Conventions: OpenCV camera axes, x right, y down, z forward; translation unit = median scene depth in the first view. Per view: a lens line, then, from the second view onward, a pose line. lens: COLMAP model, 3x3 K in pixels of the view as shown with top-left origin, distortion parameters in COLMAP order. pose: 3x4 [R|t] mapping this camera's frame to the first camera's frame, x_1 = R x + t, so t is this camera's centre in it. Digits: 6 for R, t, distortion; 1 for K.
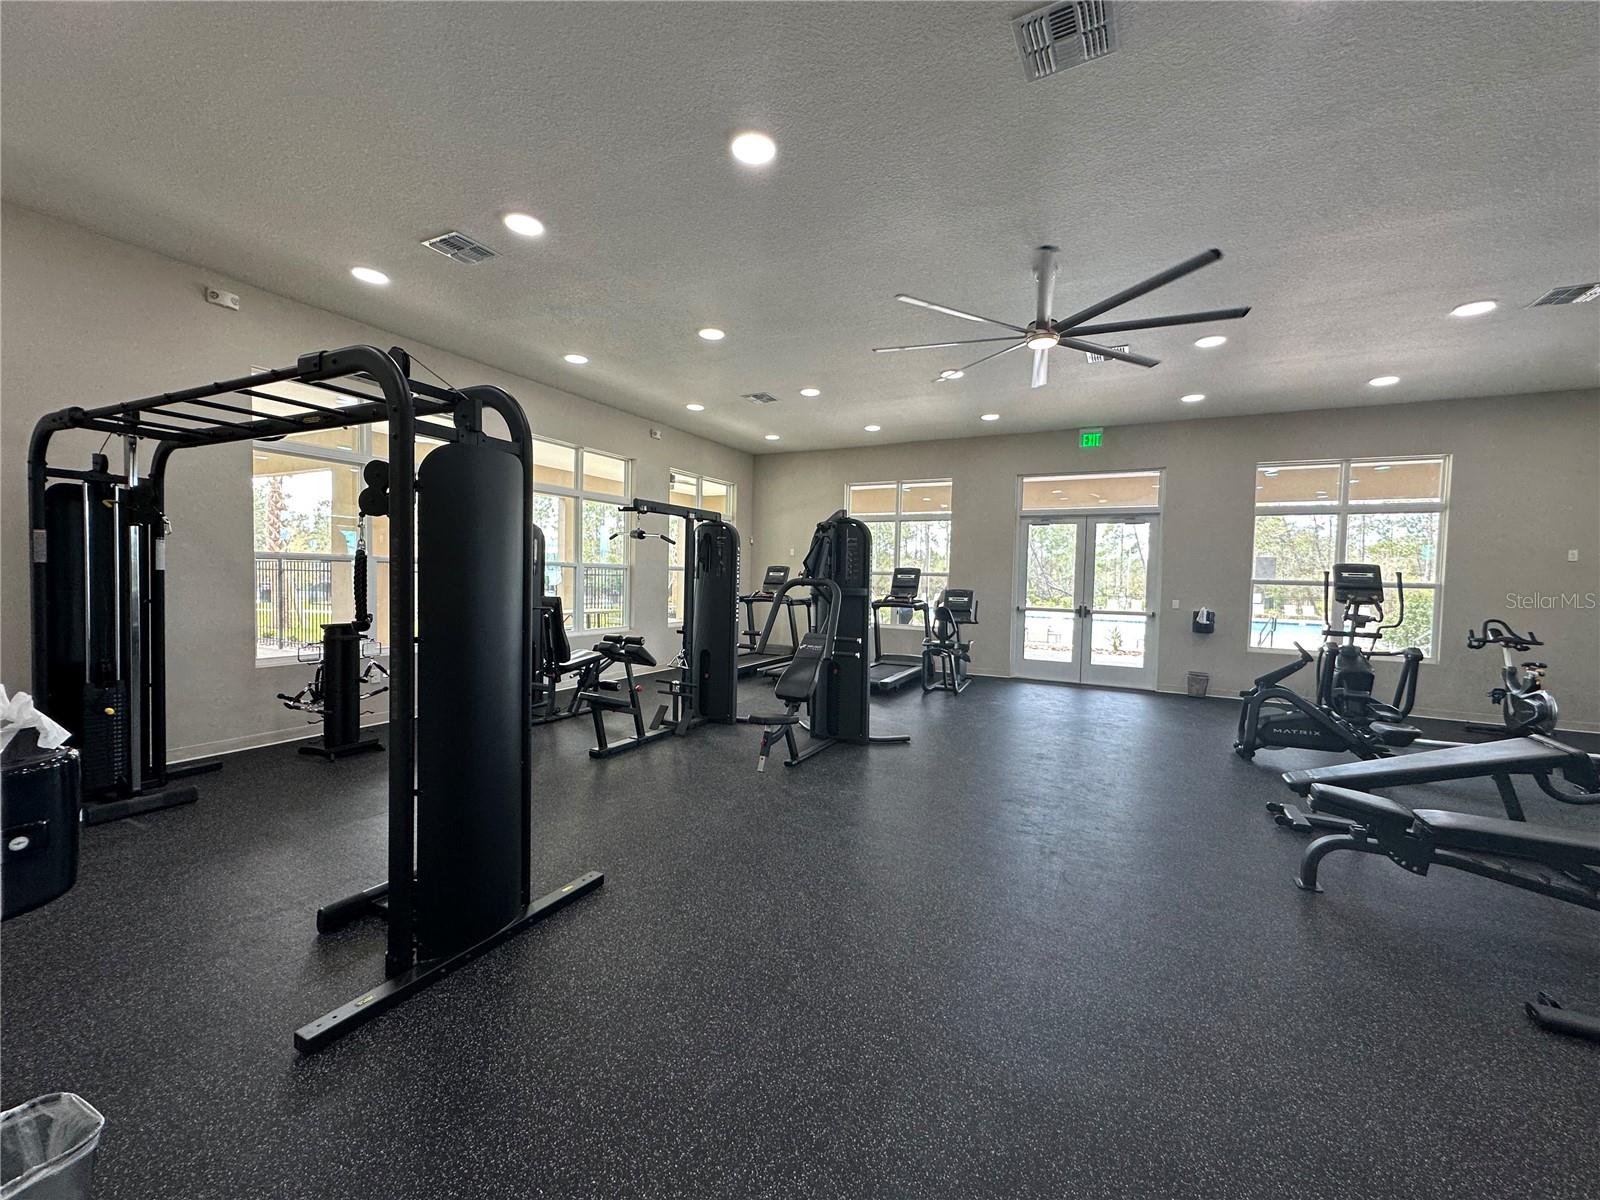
lens RADIAL K [[653.4, 0, 773.9], [0, 653.4, 600.4], [0, 0, 1]] dist [0.012916, -0.001096]
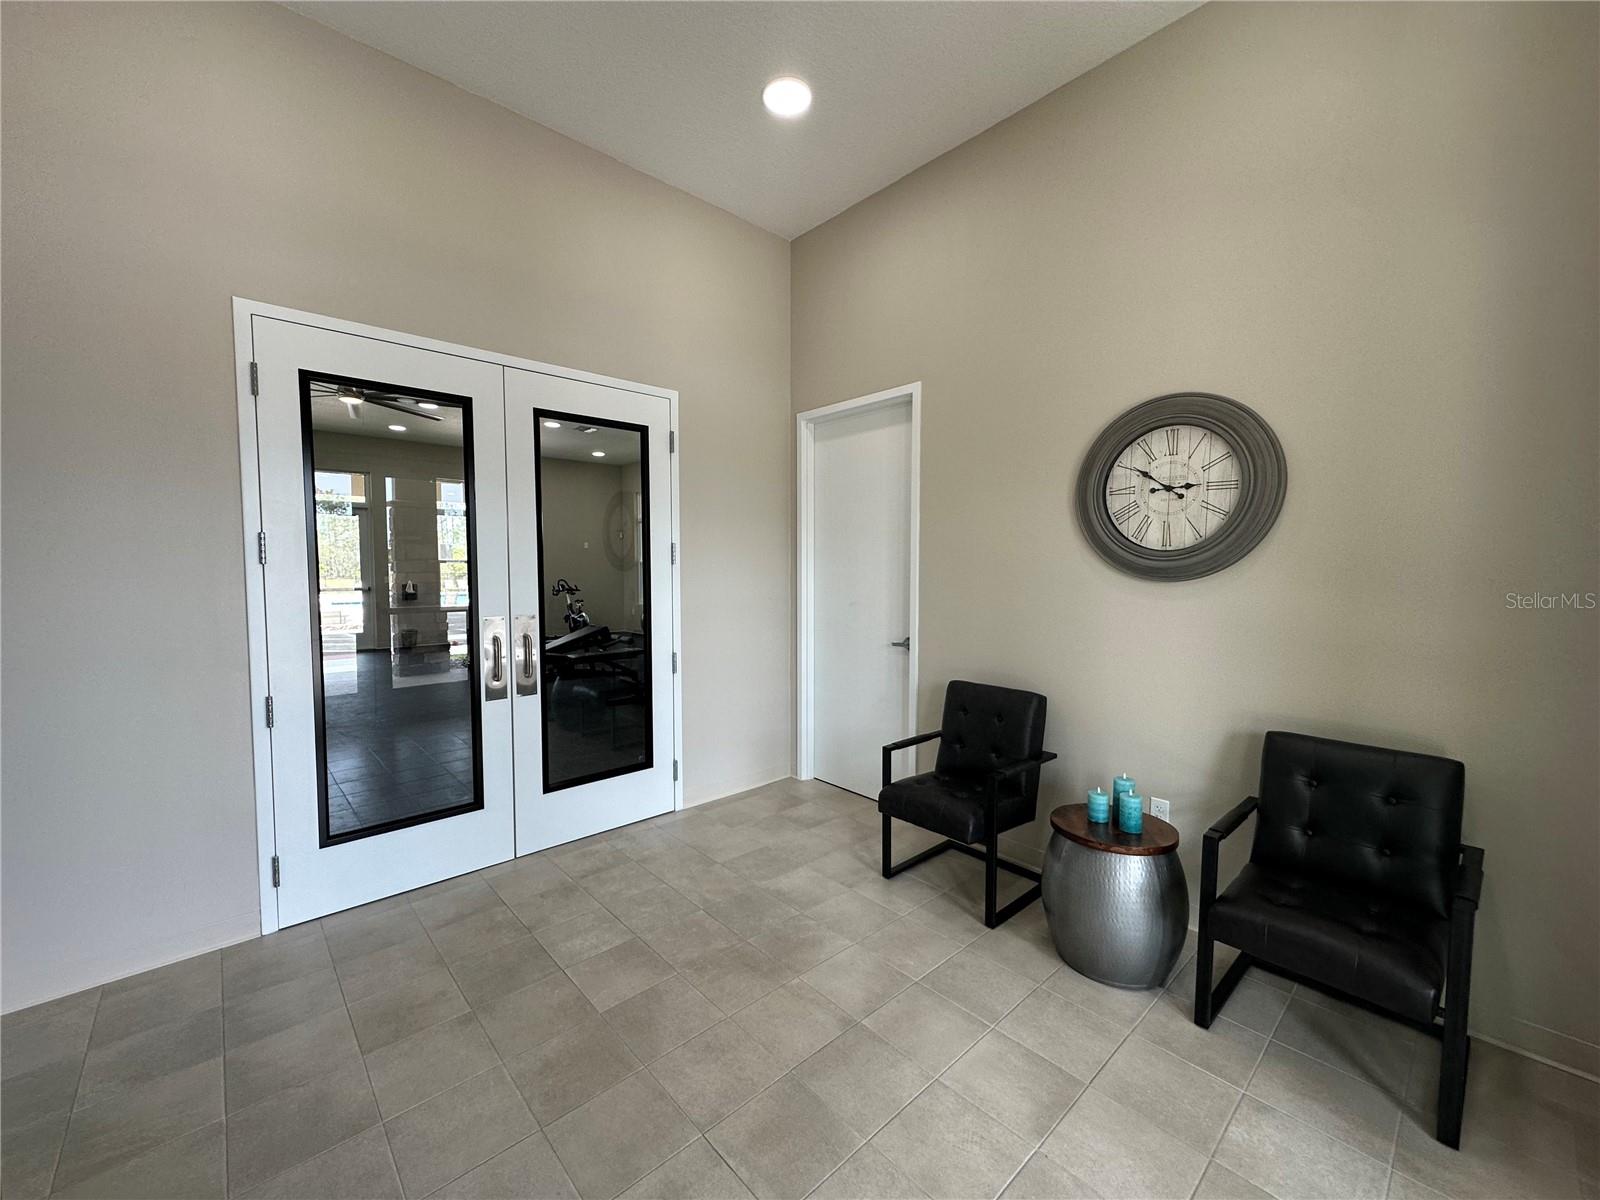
lens RADIAL K [[655.8, 0, 821.7], [0, 655.8, 597.0], [0, 0, 1]] dist [0.000415, 0.000019]
pose [[0.318559, -0.067784, 0.945476, -0.398792], [0.046861, 0.997346, 0.055714, 0.009224], [-0.946744, 0.026558, 0.320890, -0.266003]]
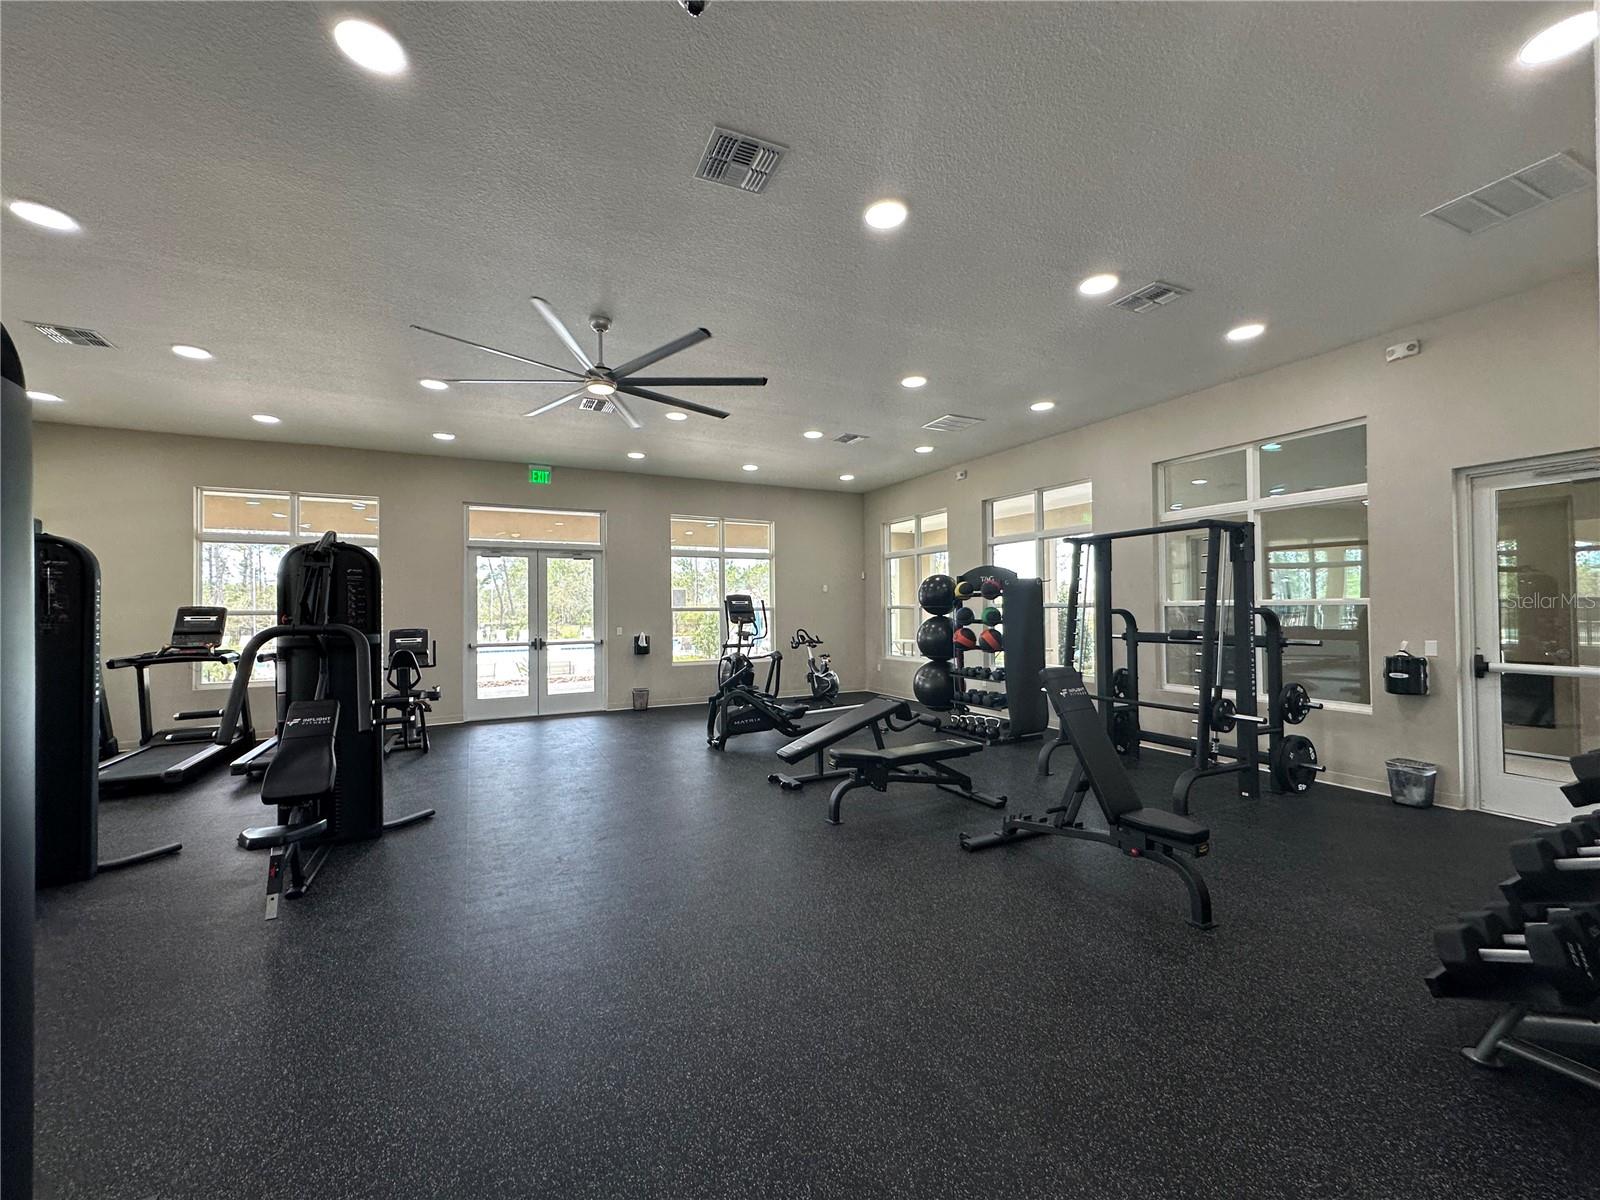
lens RADIAL K [[655.8, 0, 821.7], [0, 655.8, 597.0], [0, 0, 1]] dist [0.000415, 0.000019]
pose [[0.551854, -0.013497, 0.833832, -0.163046], [0.058586, 0.998026, -0.022619, -0.008534], [-0.831881, 0.061333, 0.551555, 0.092563]]
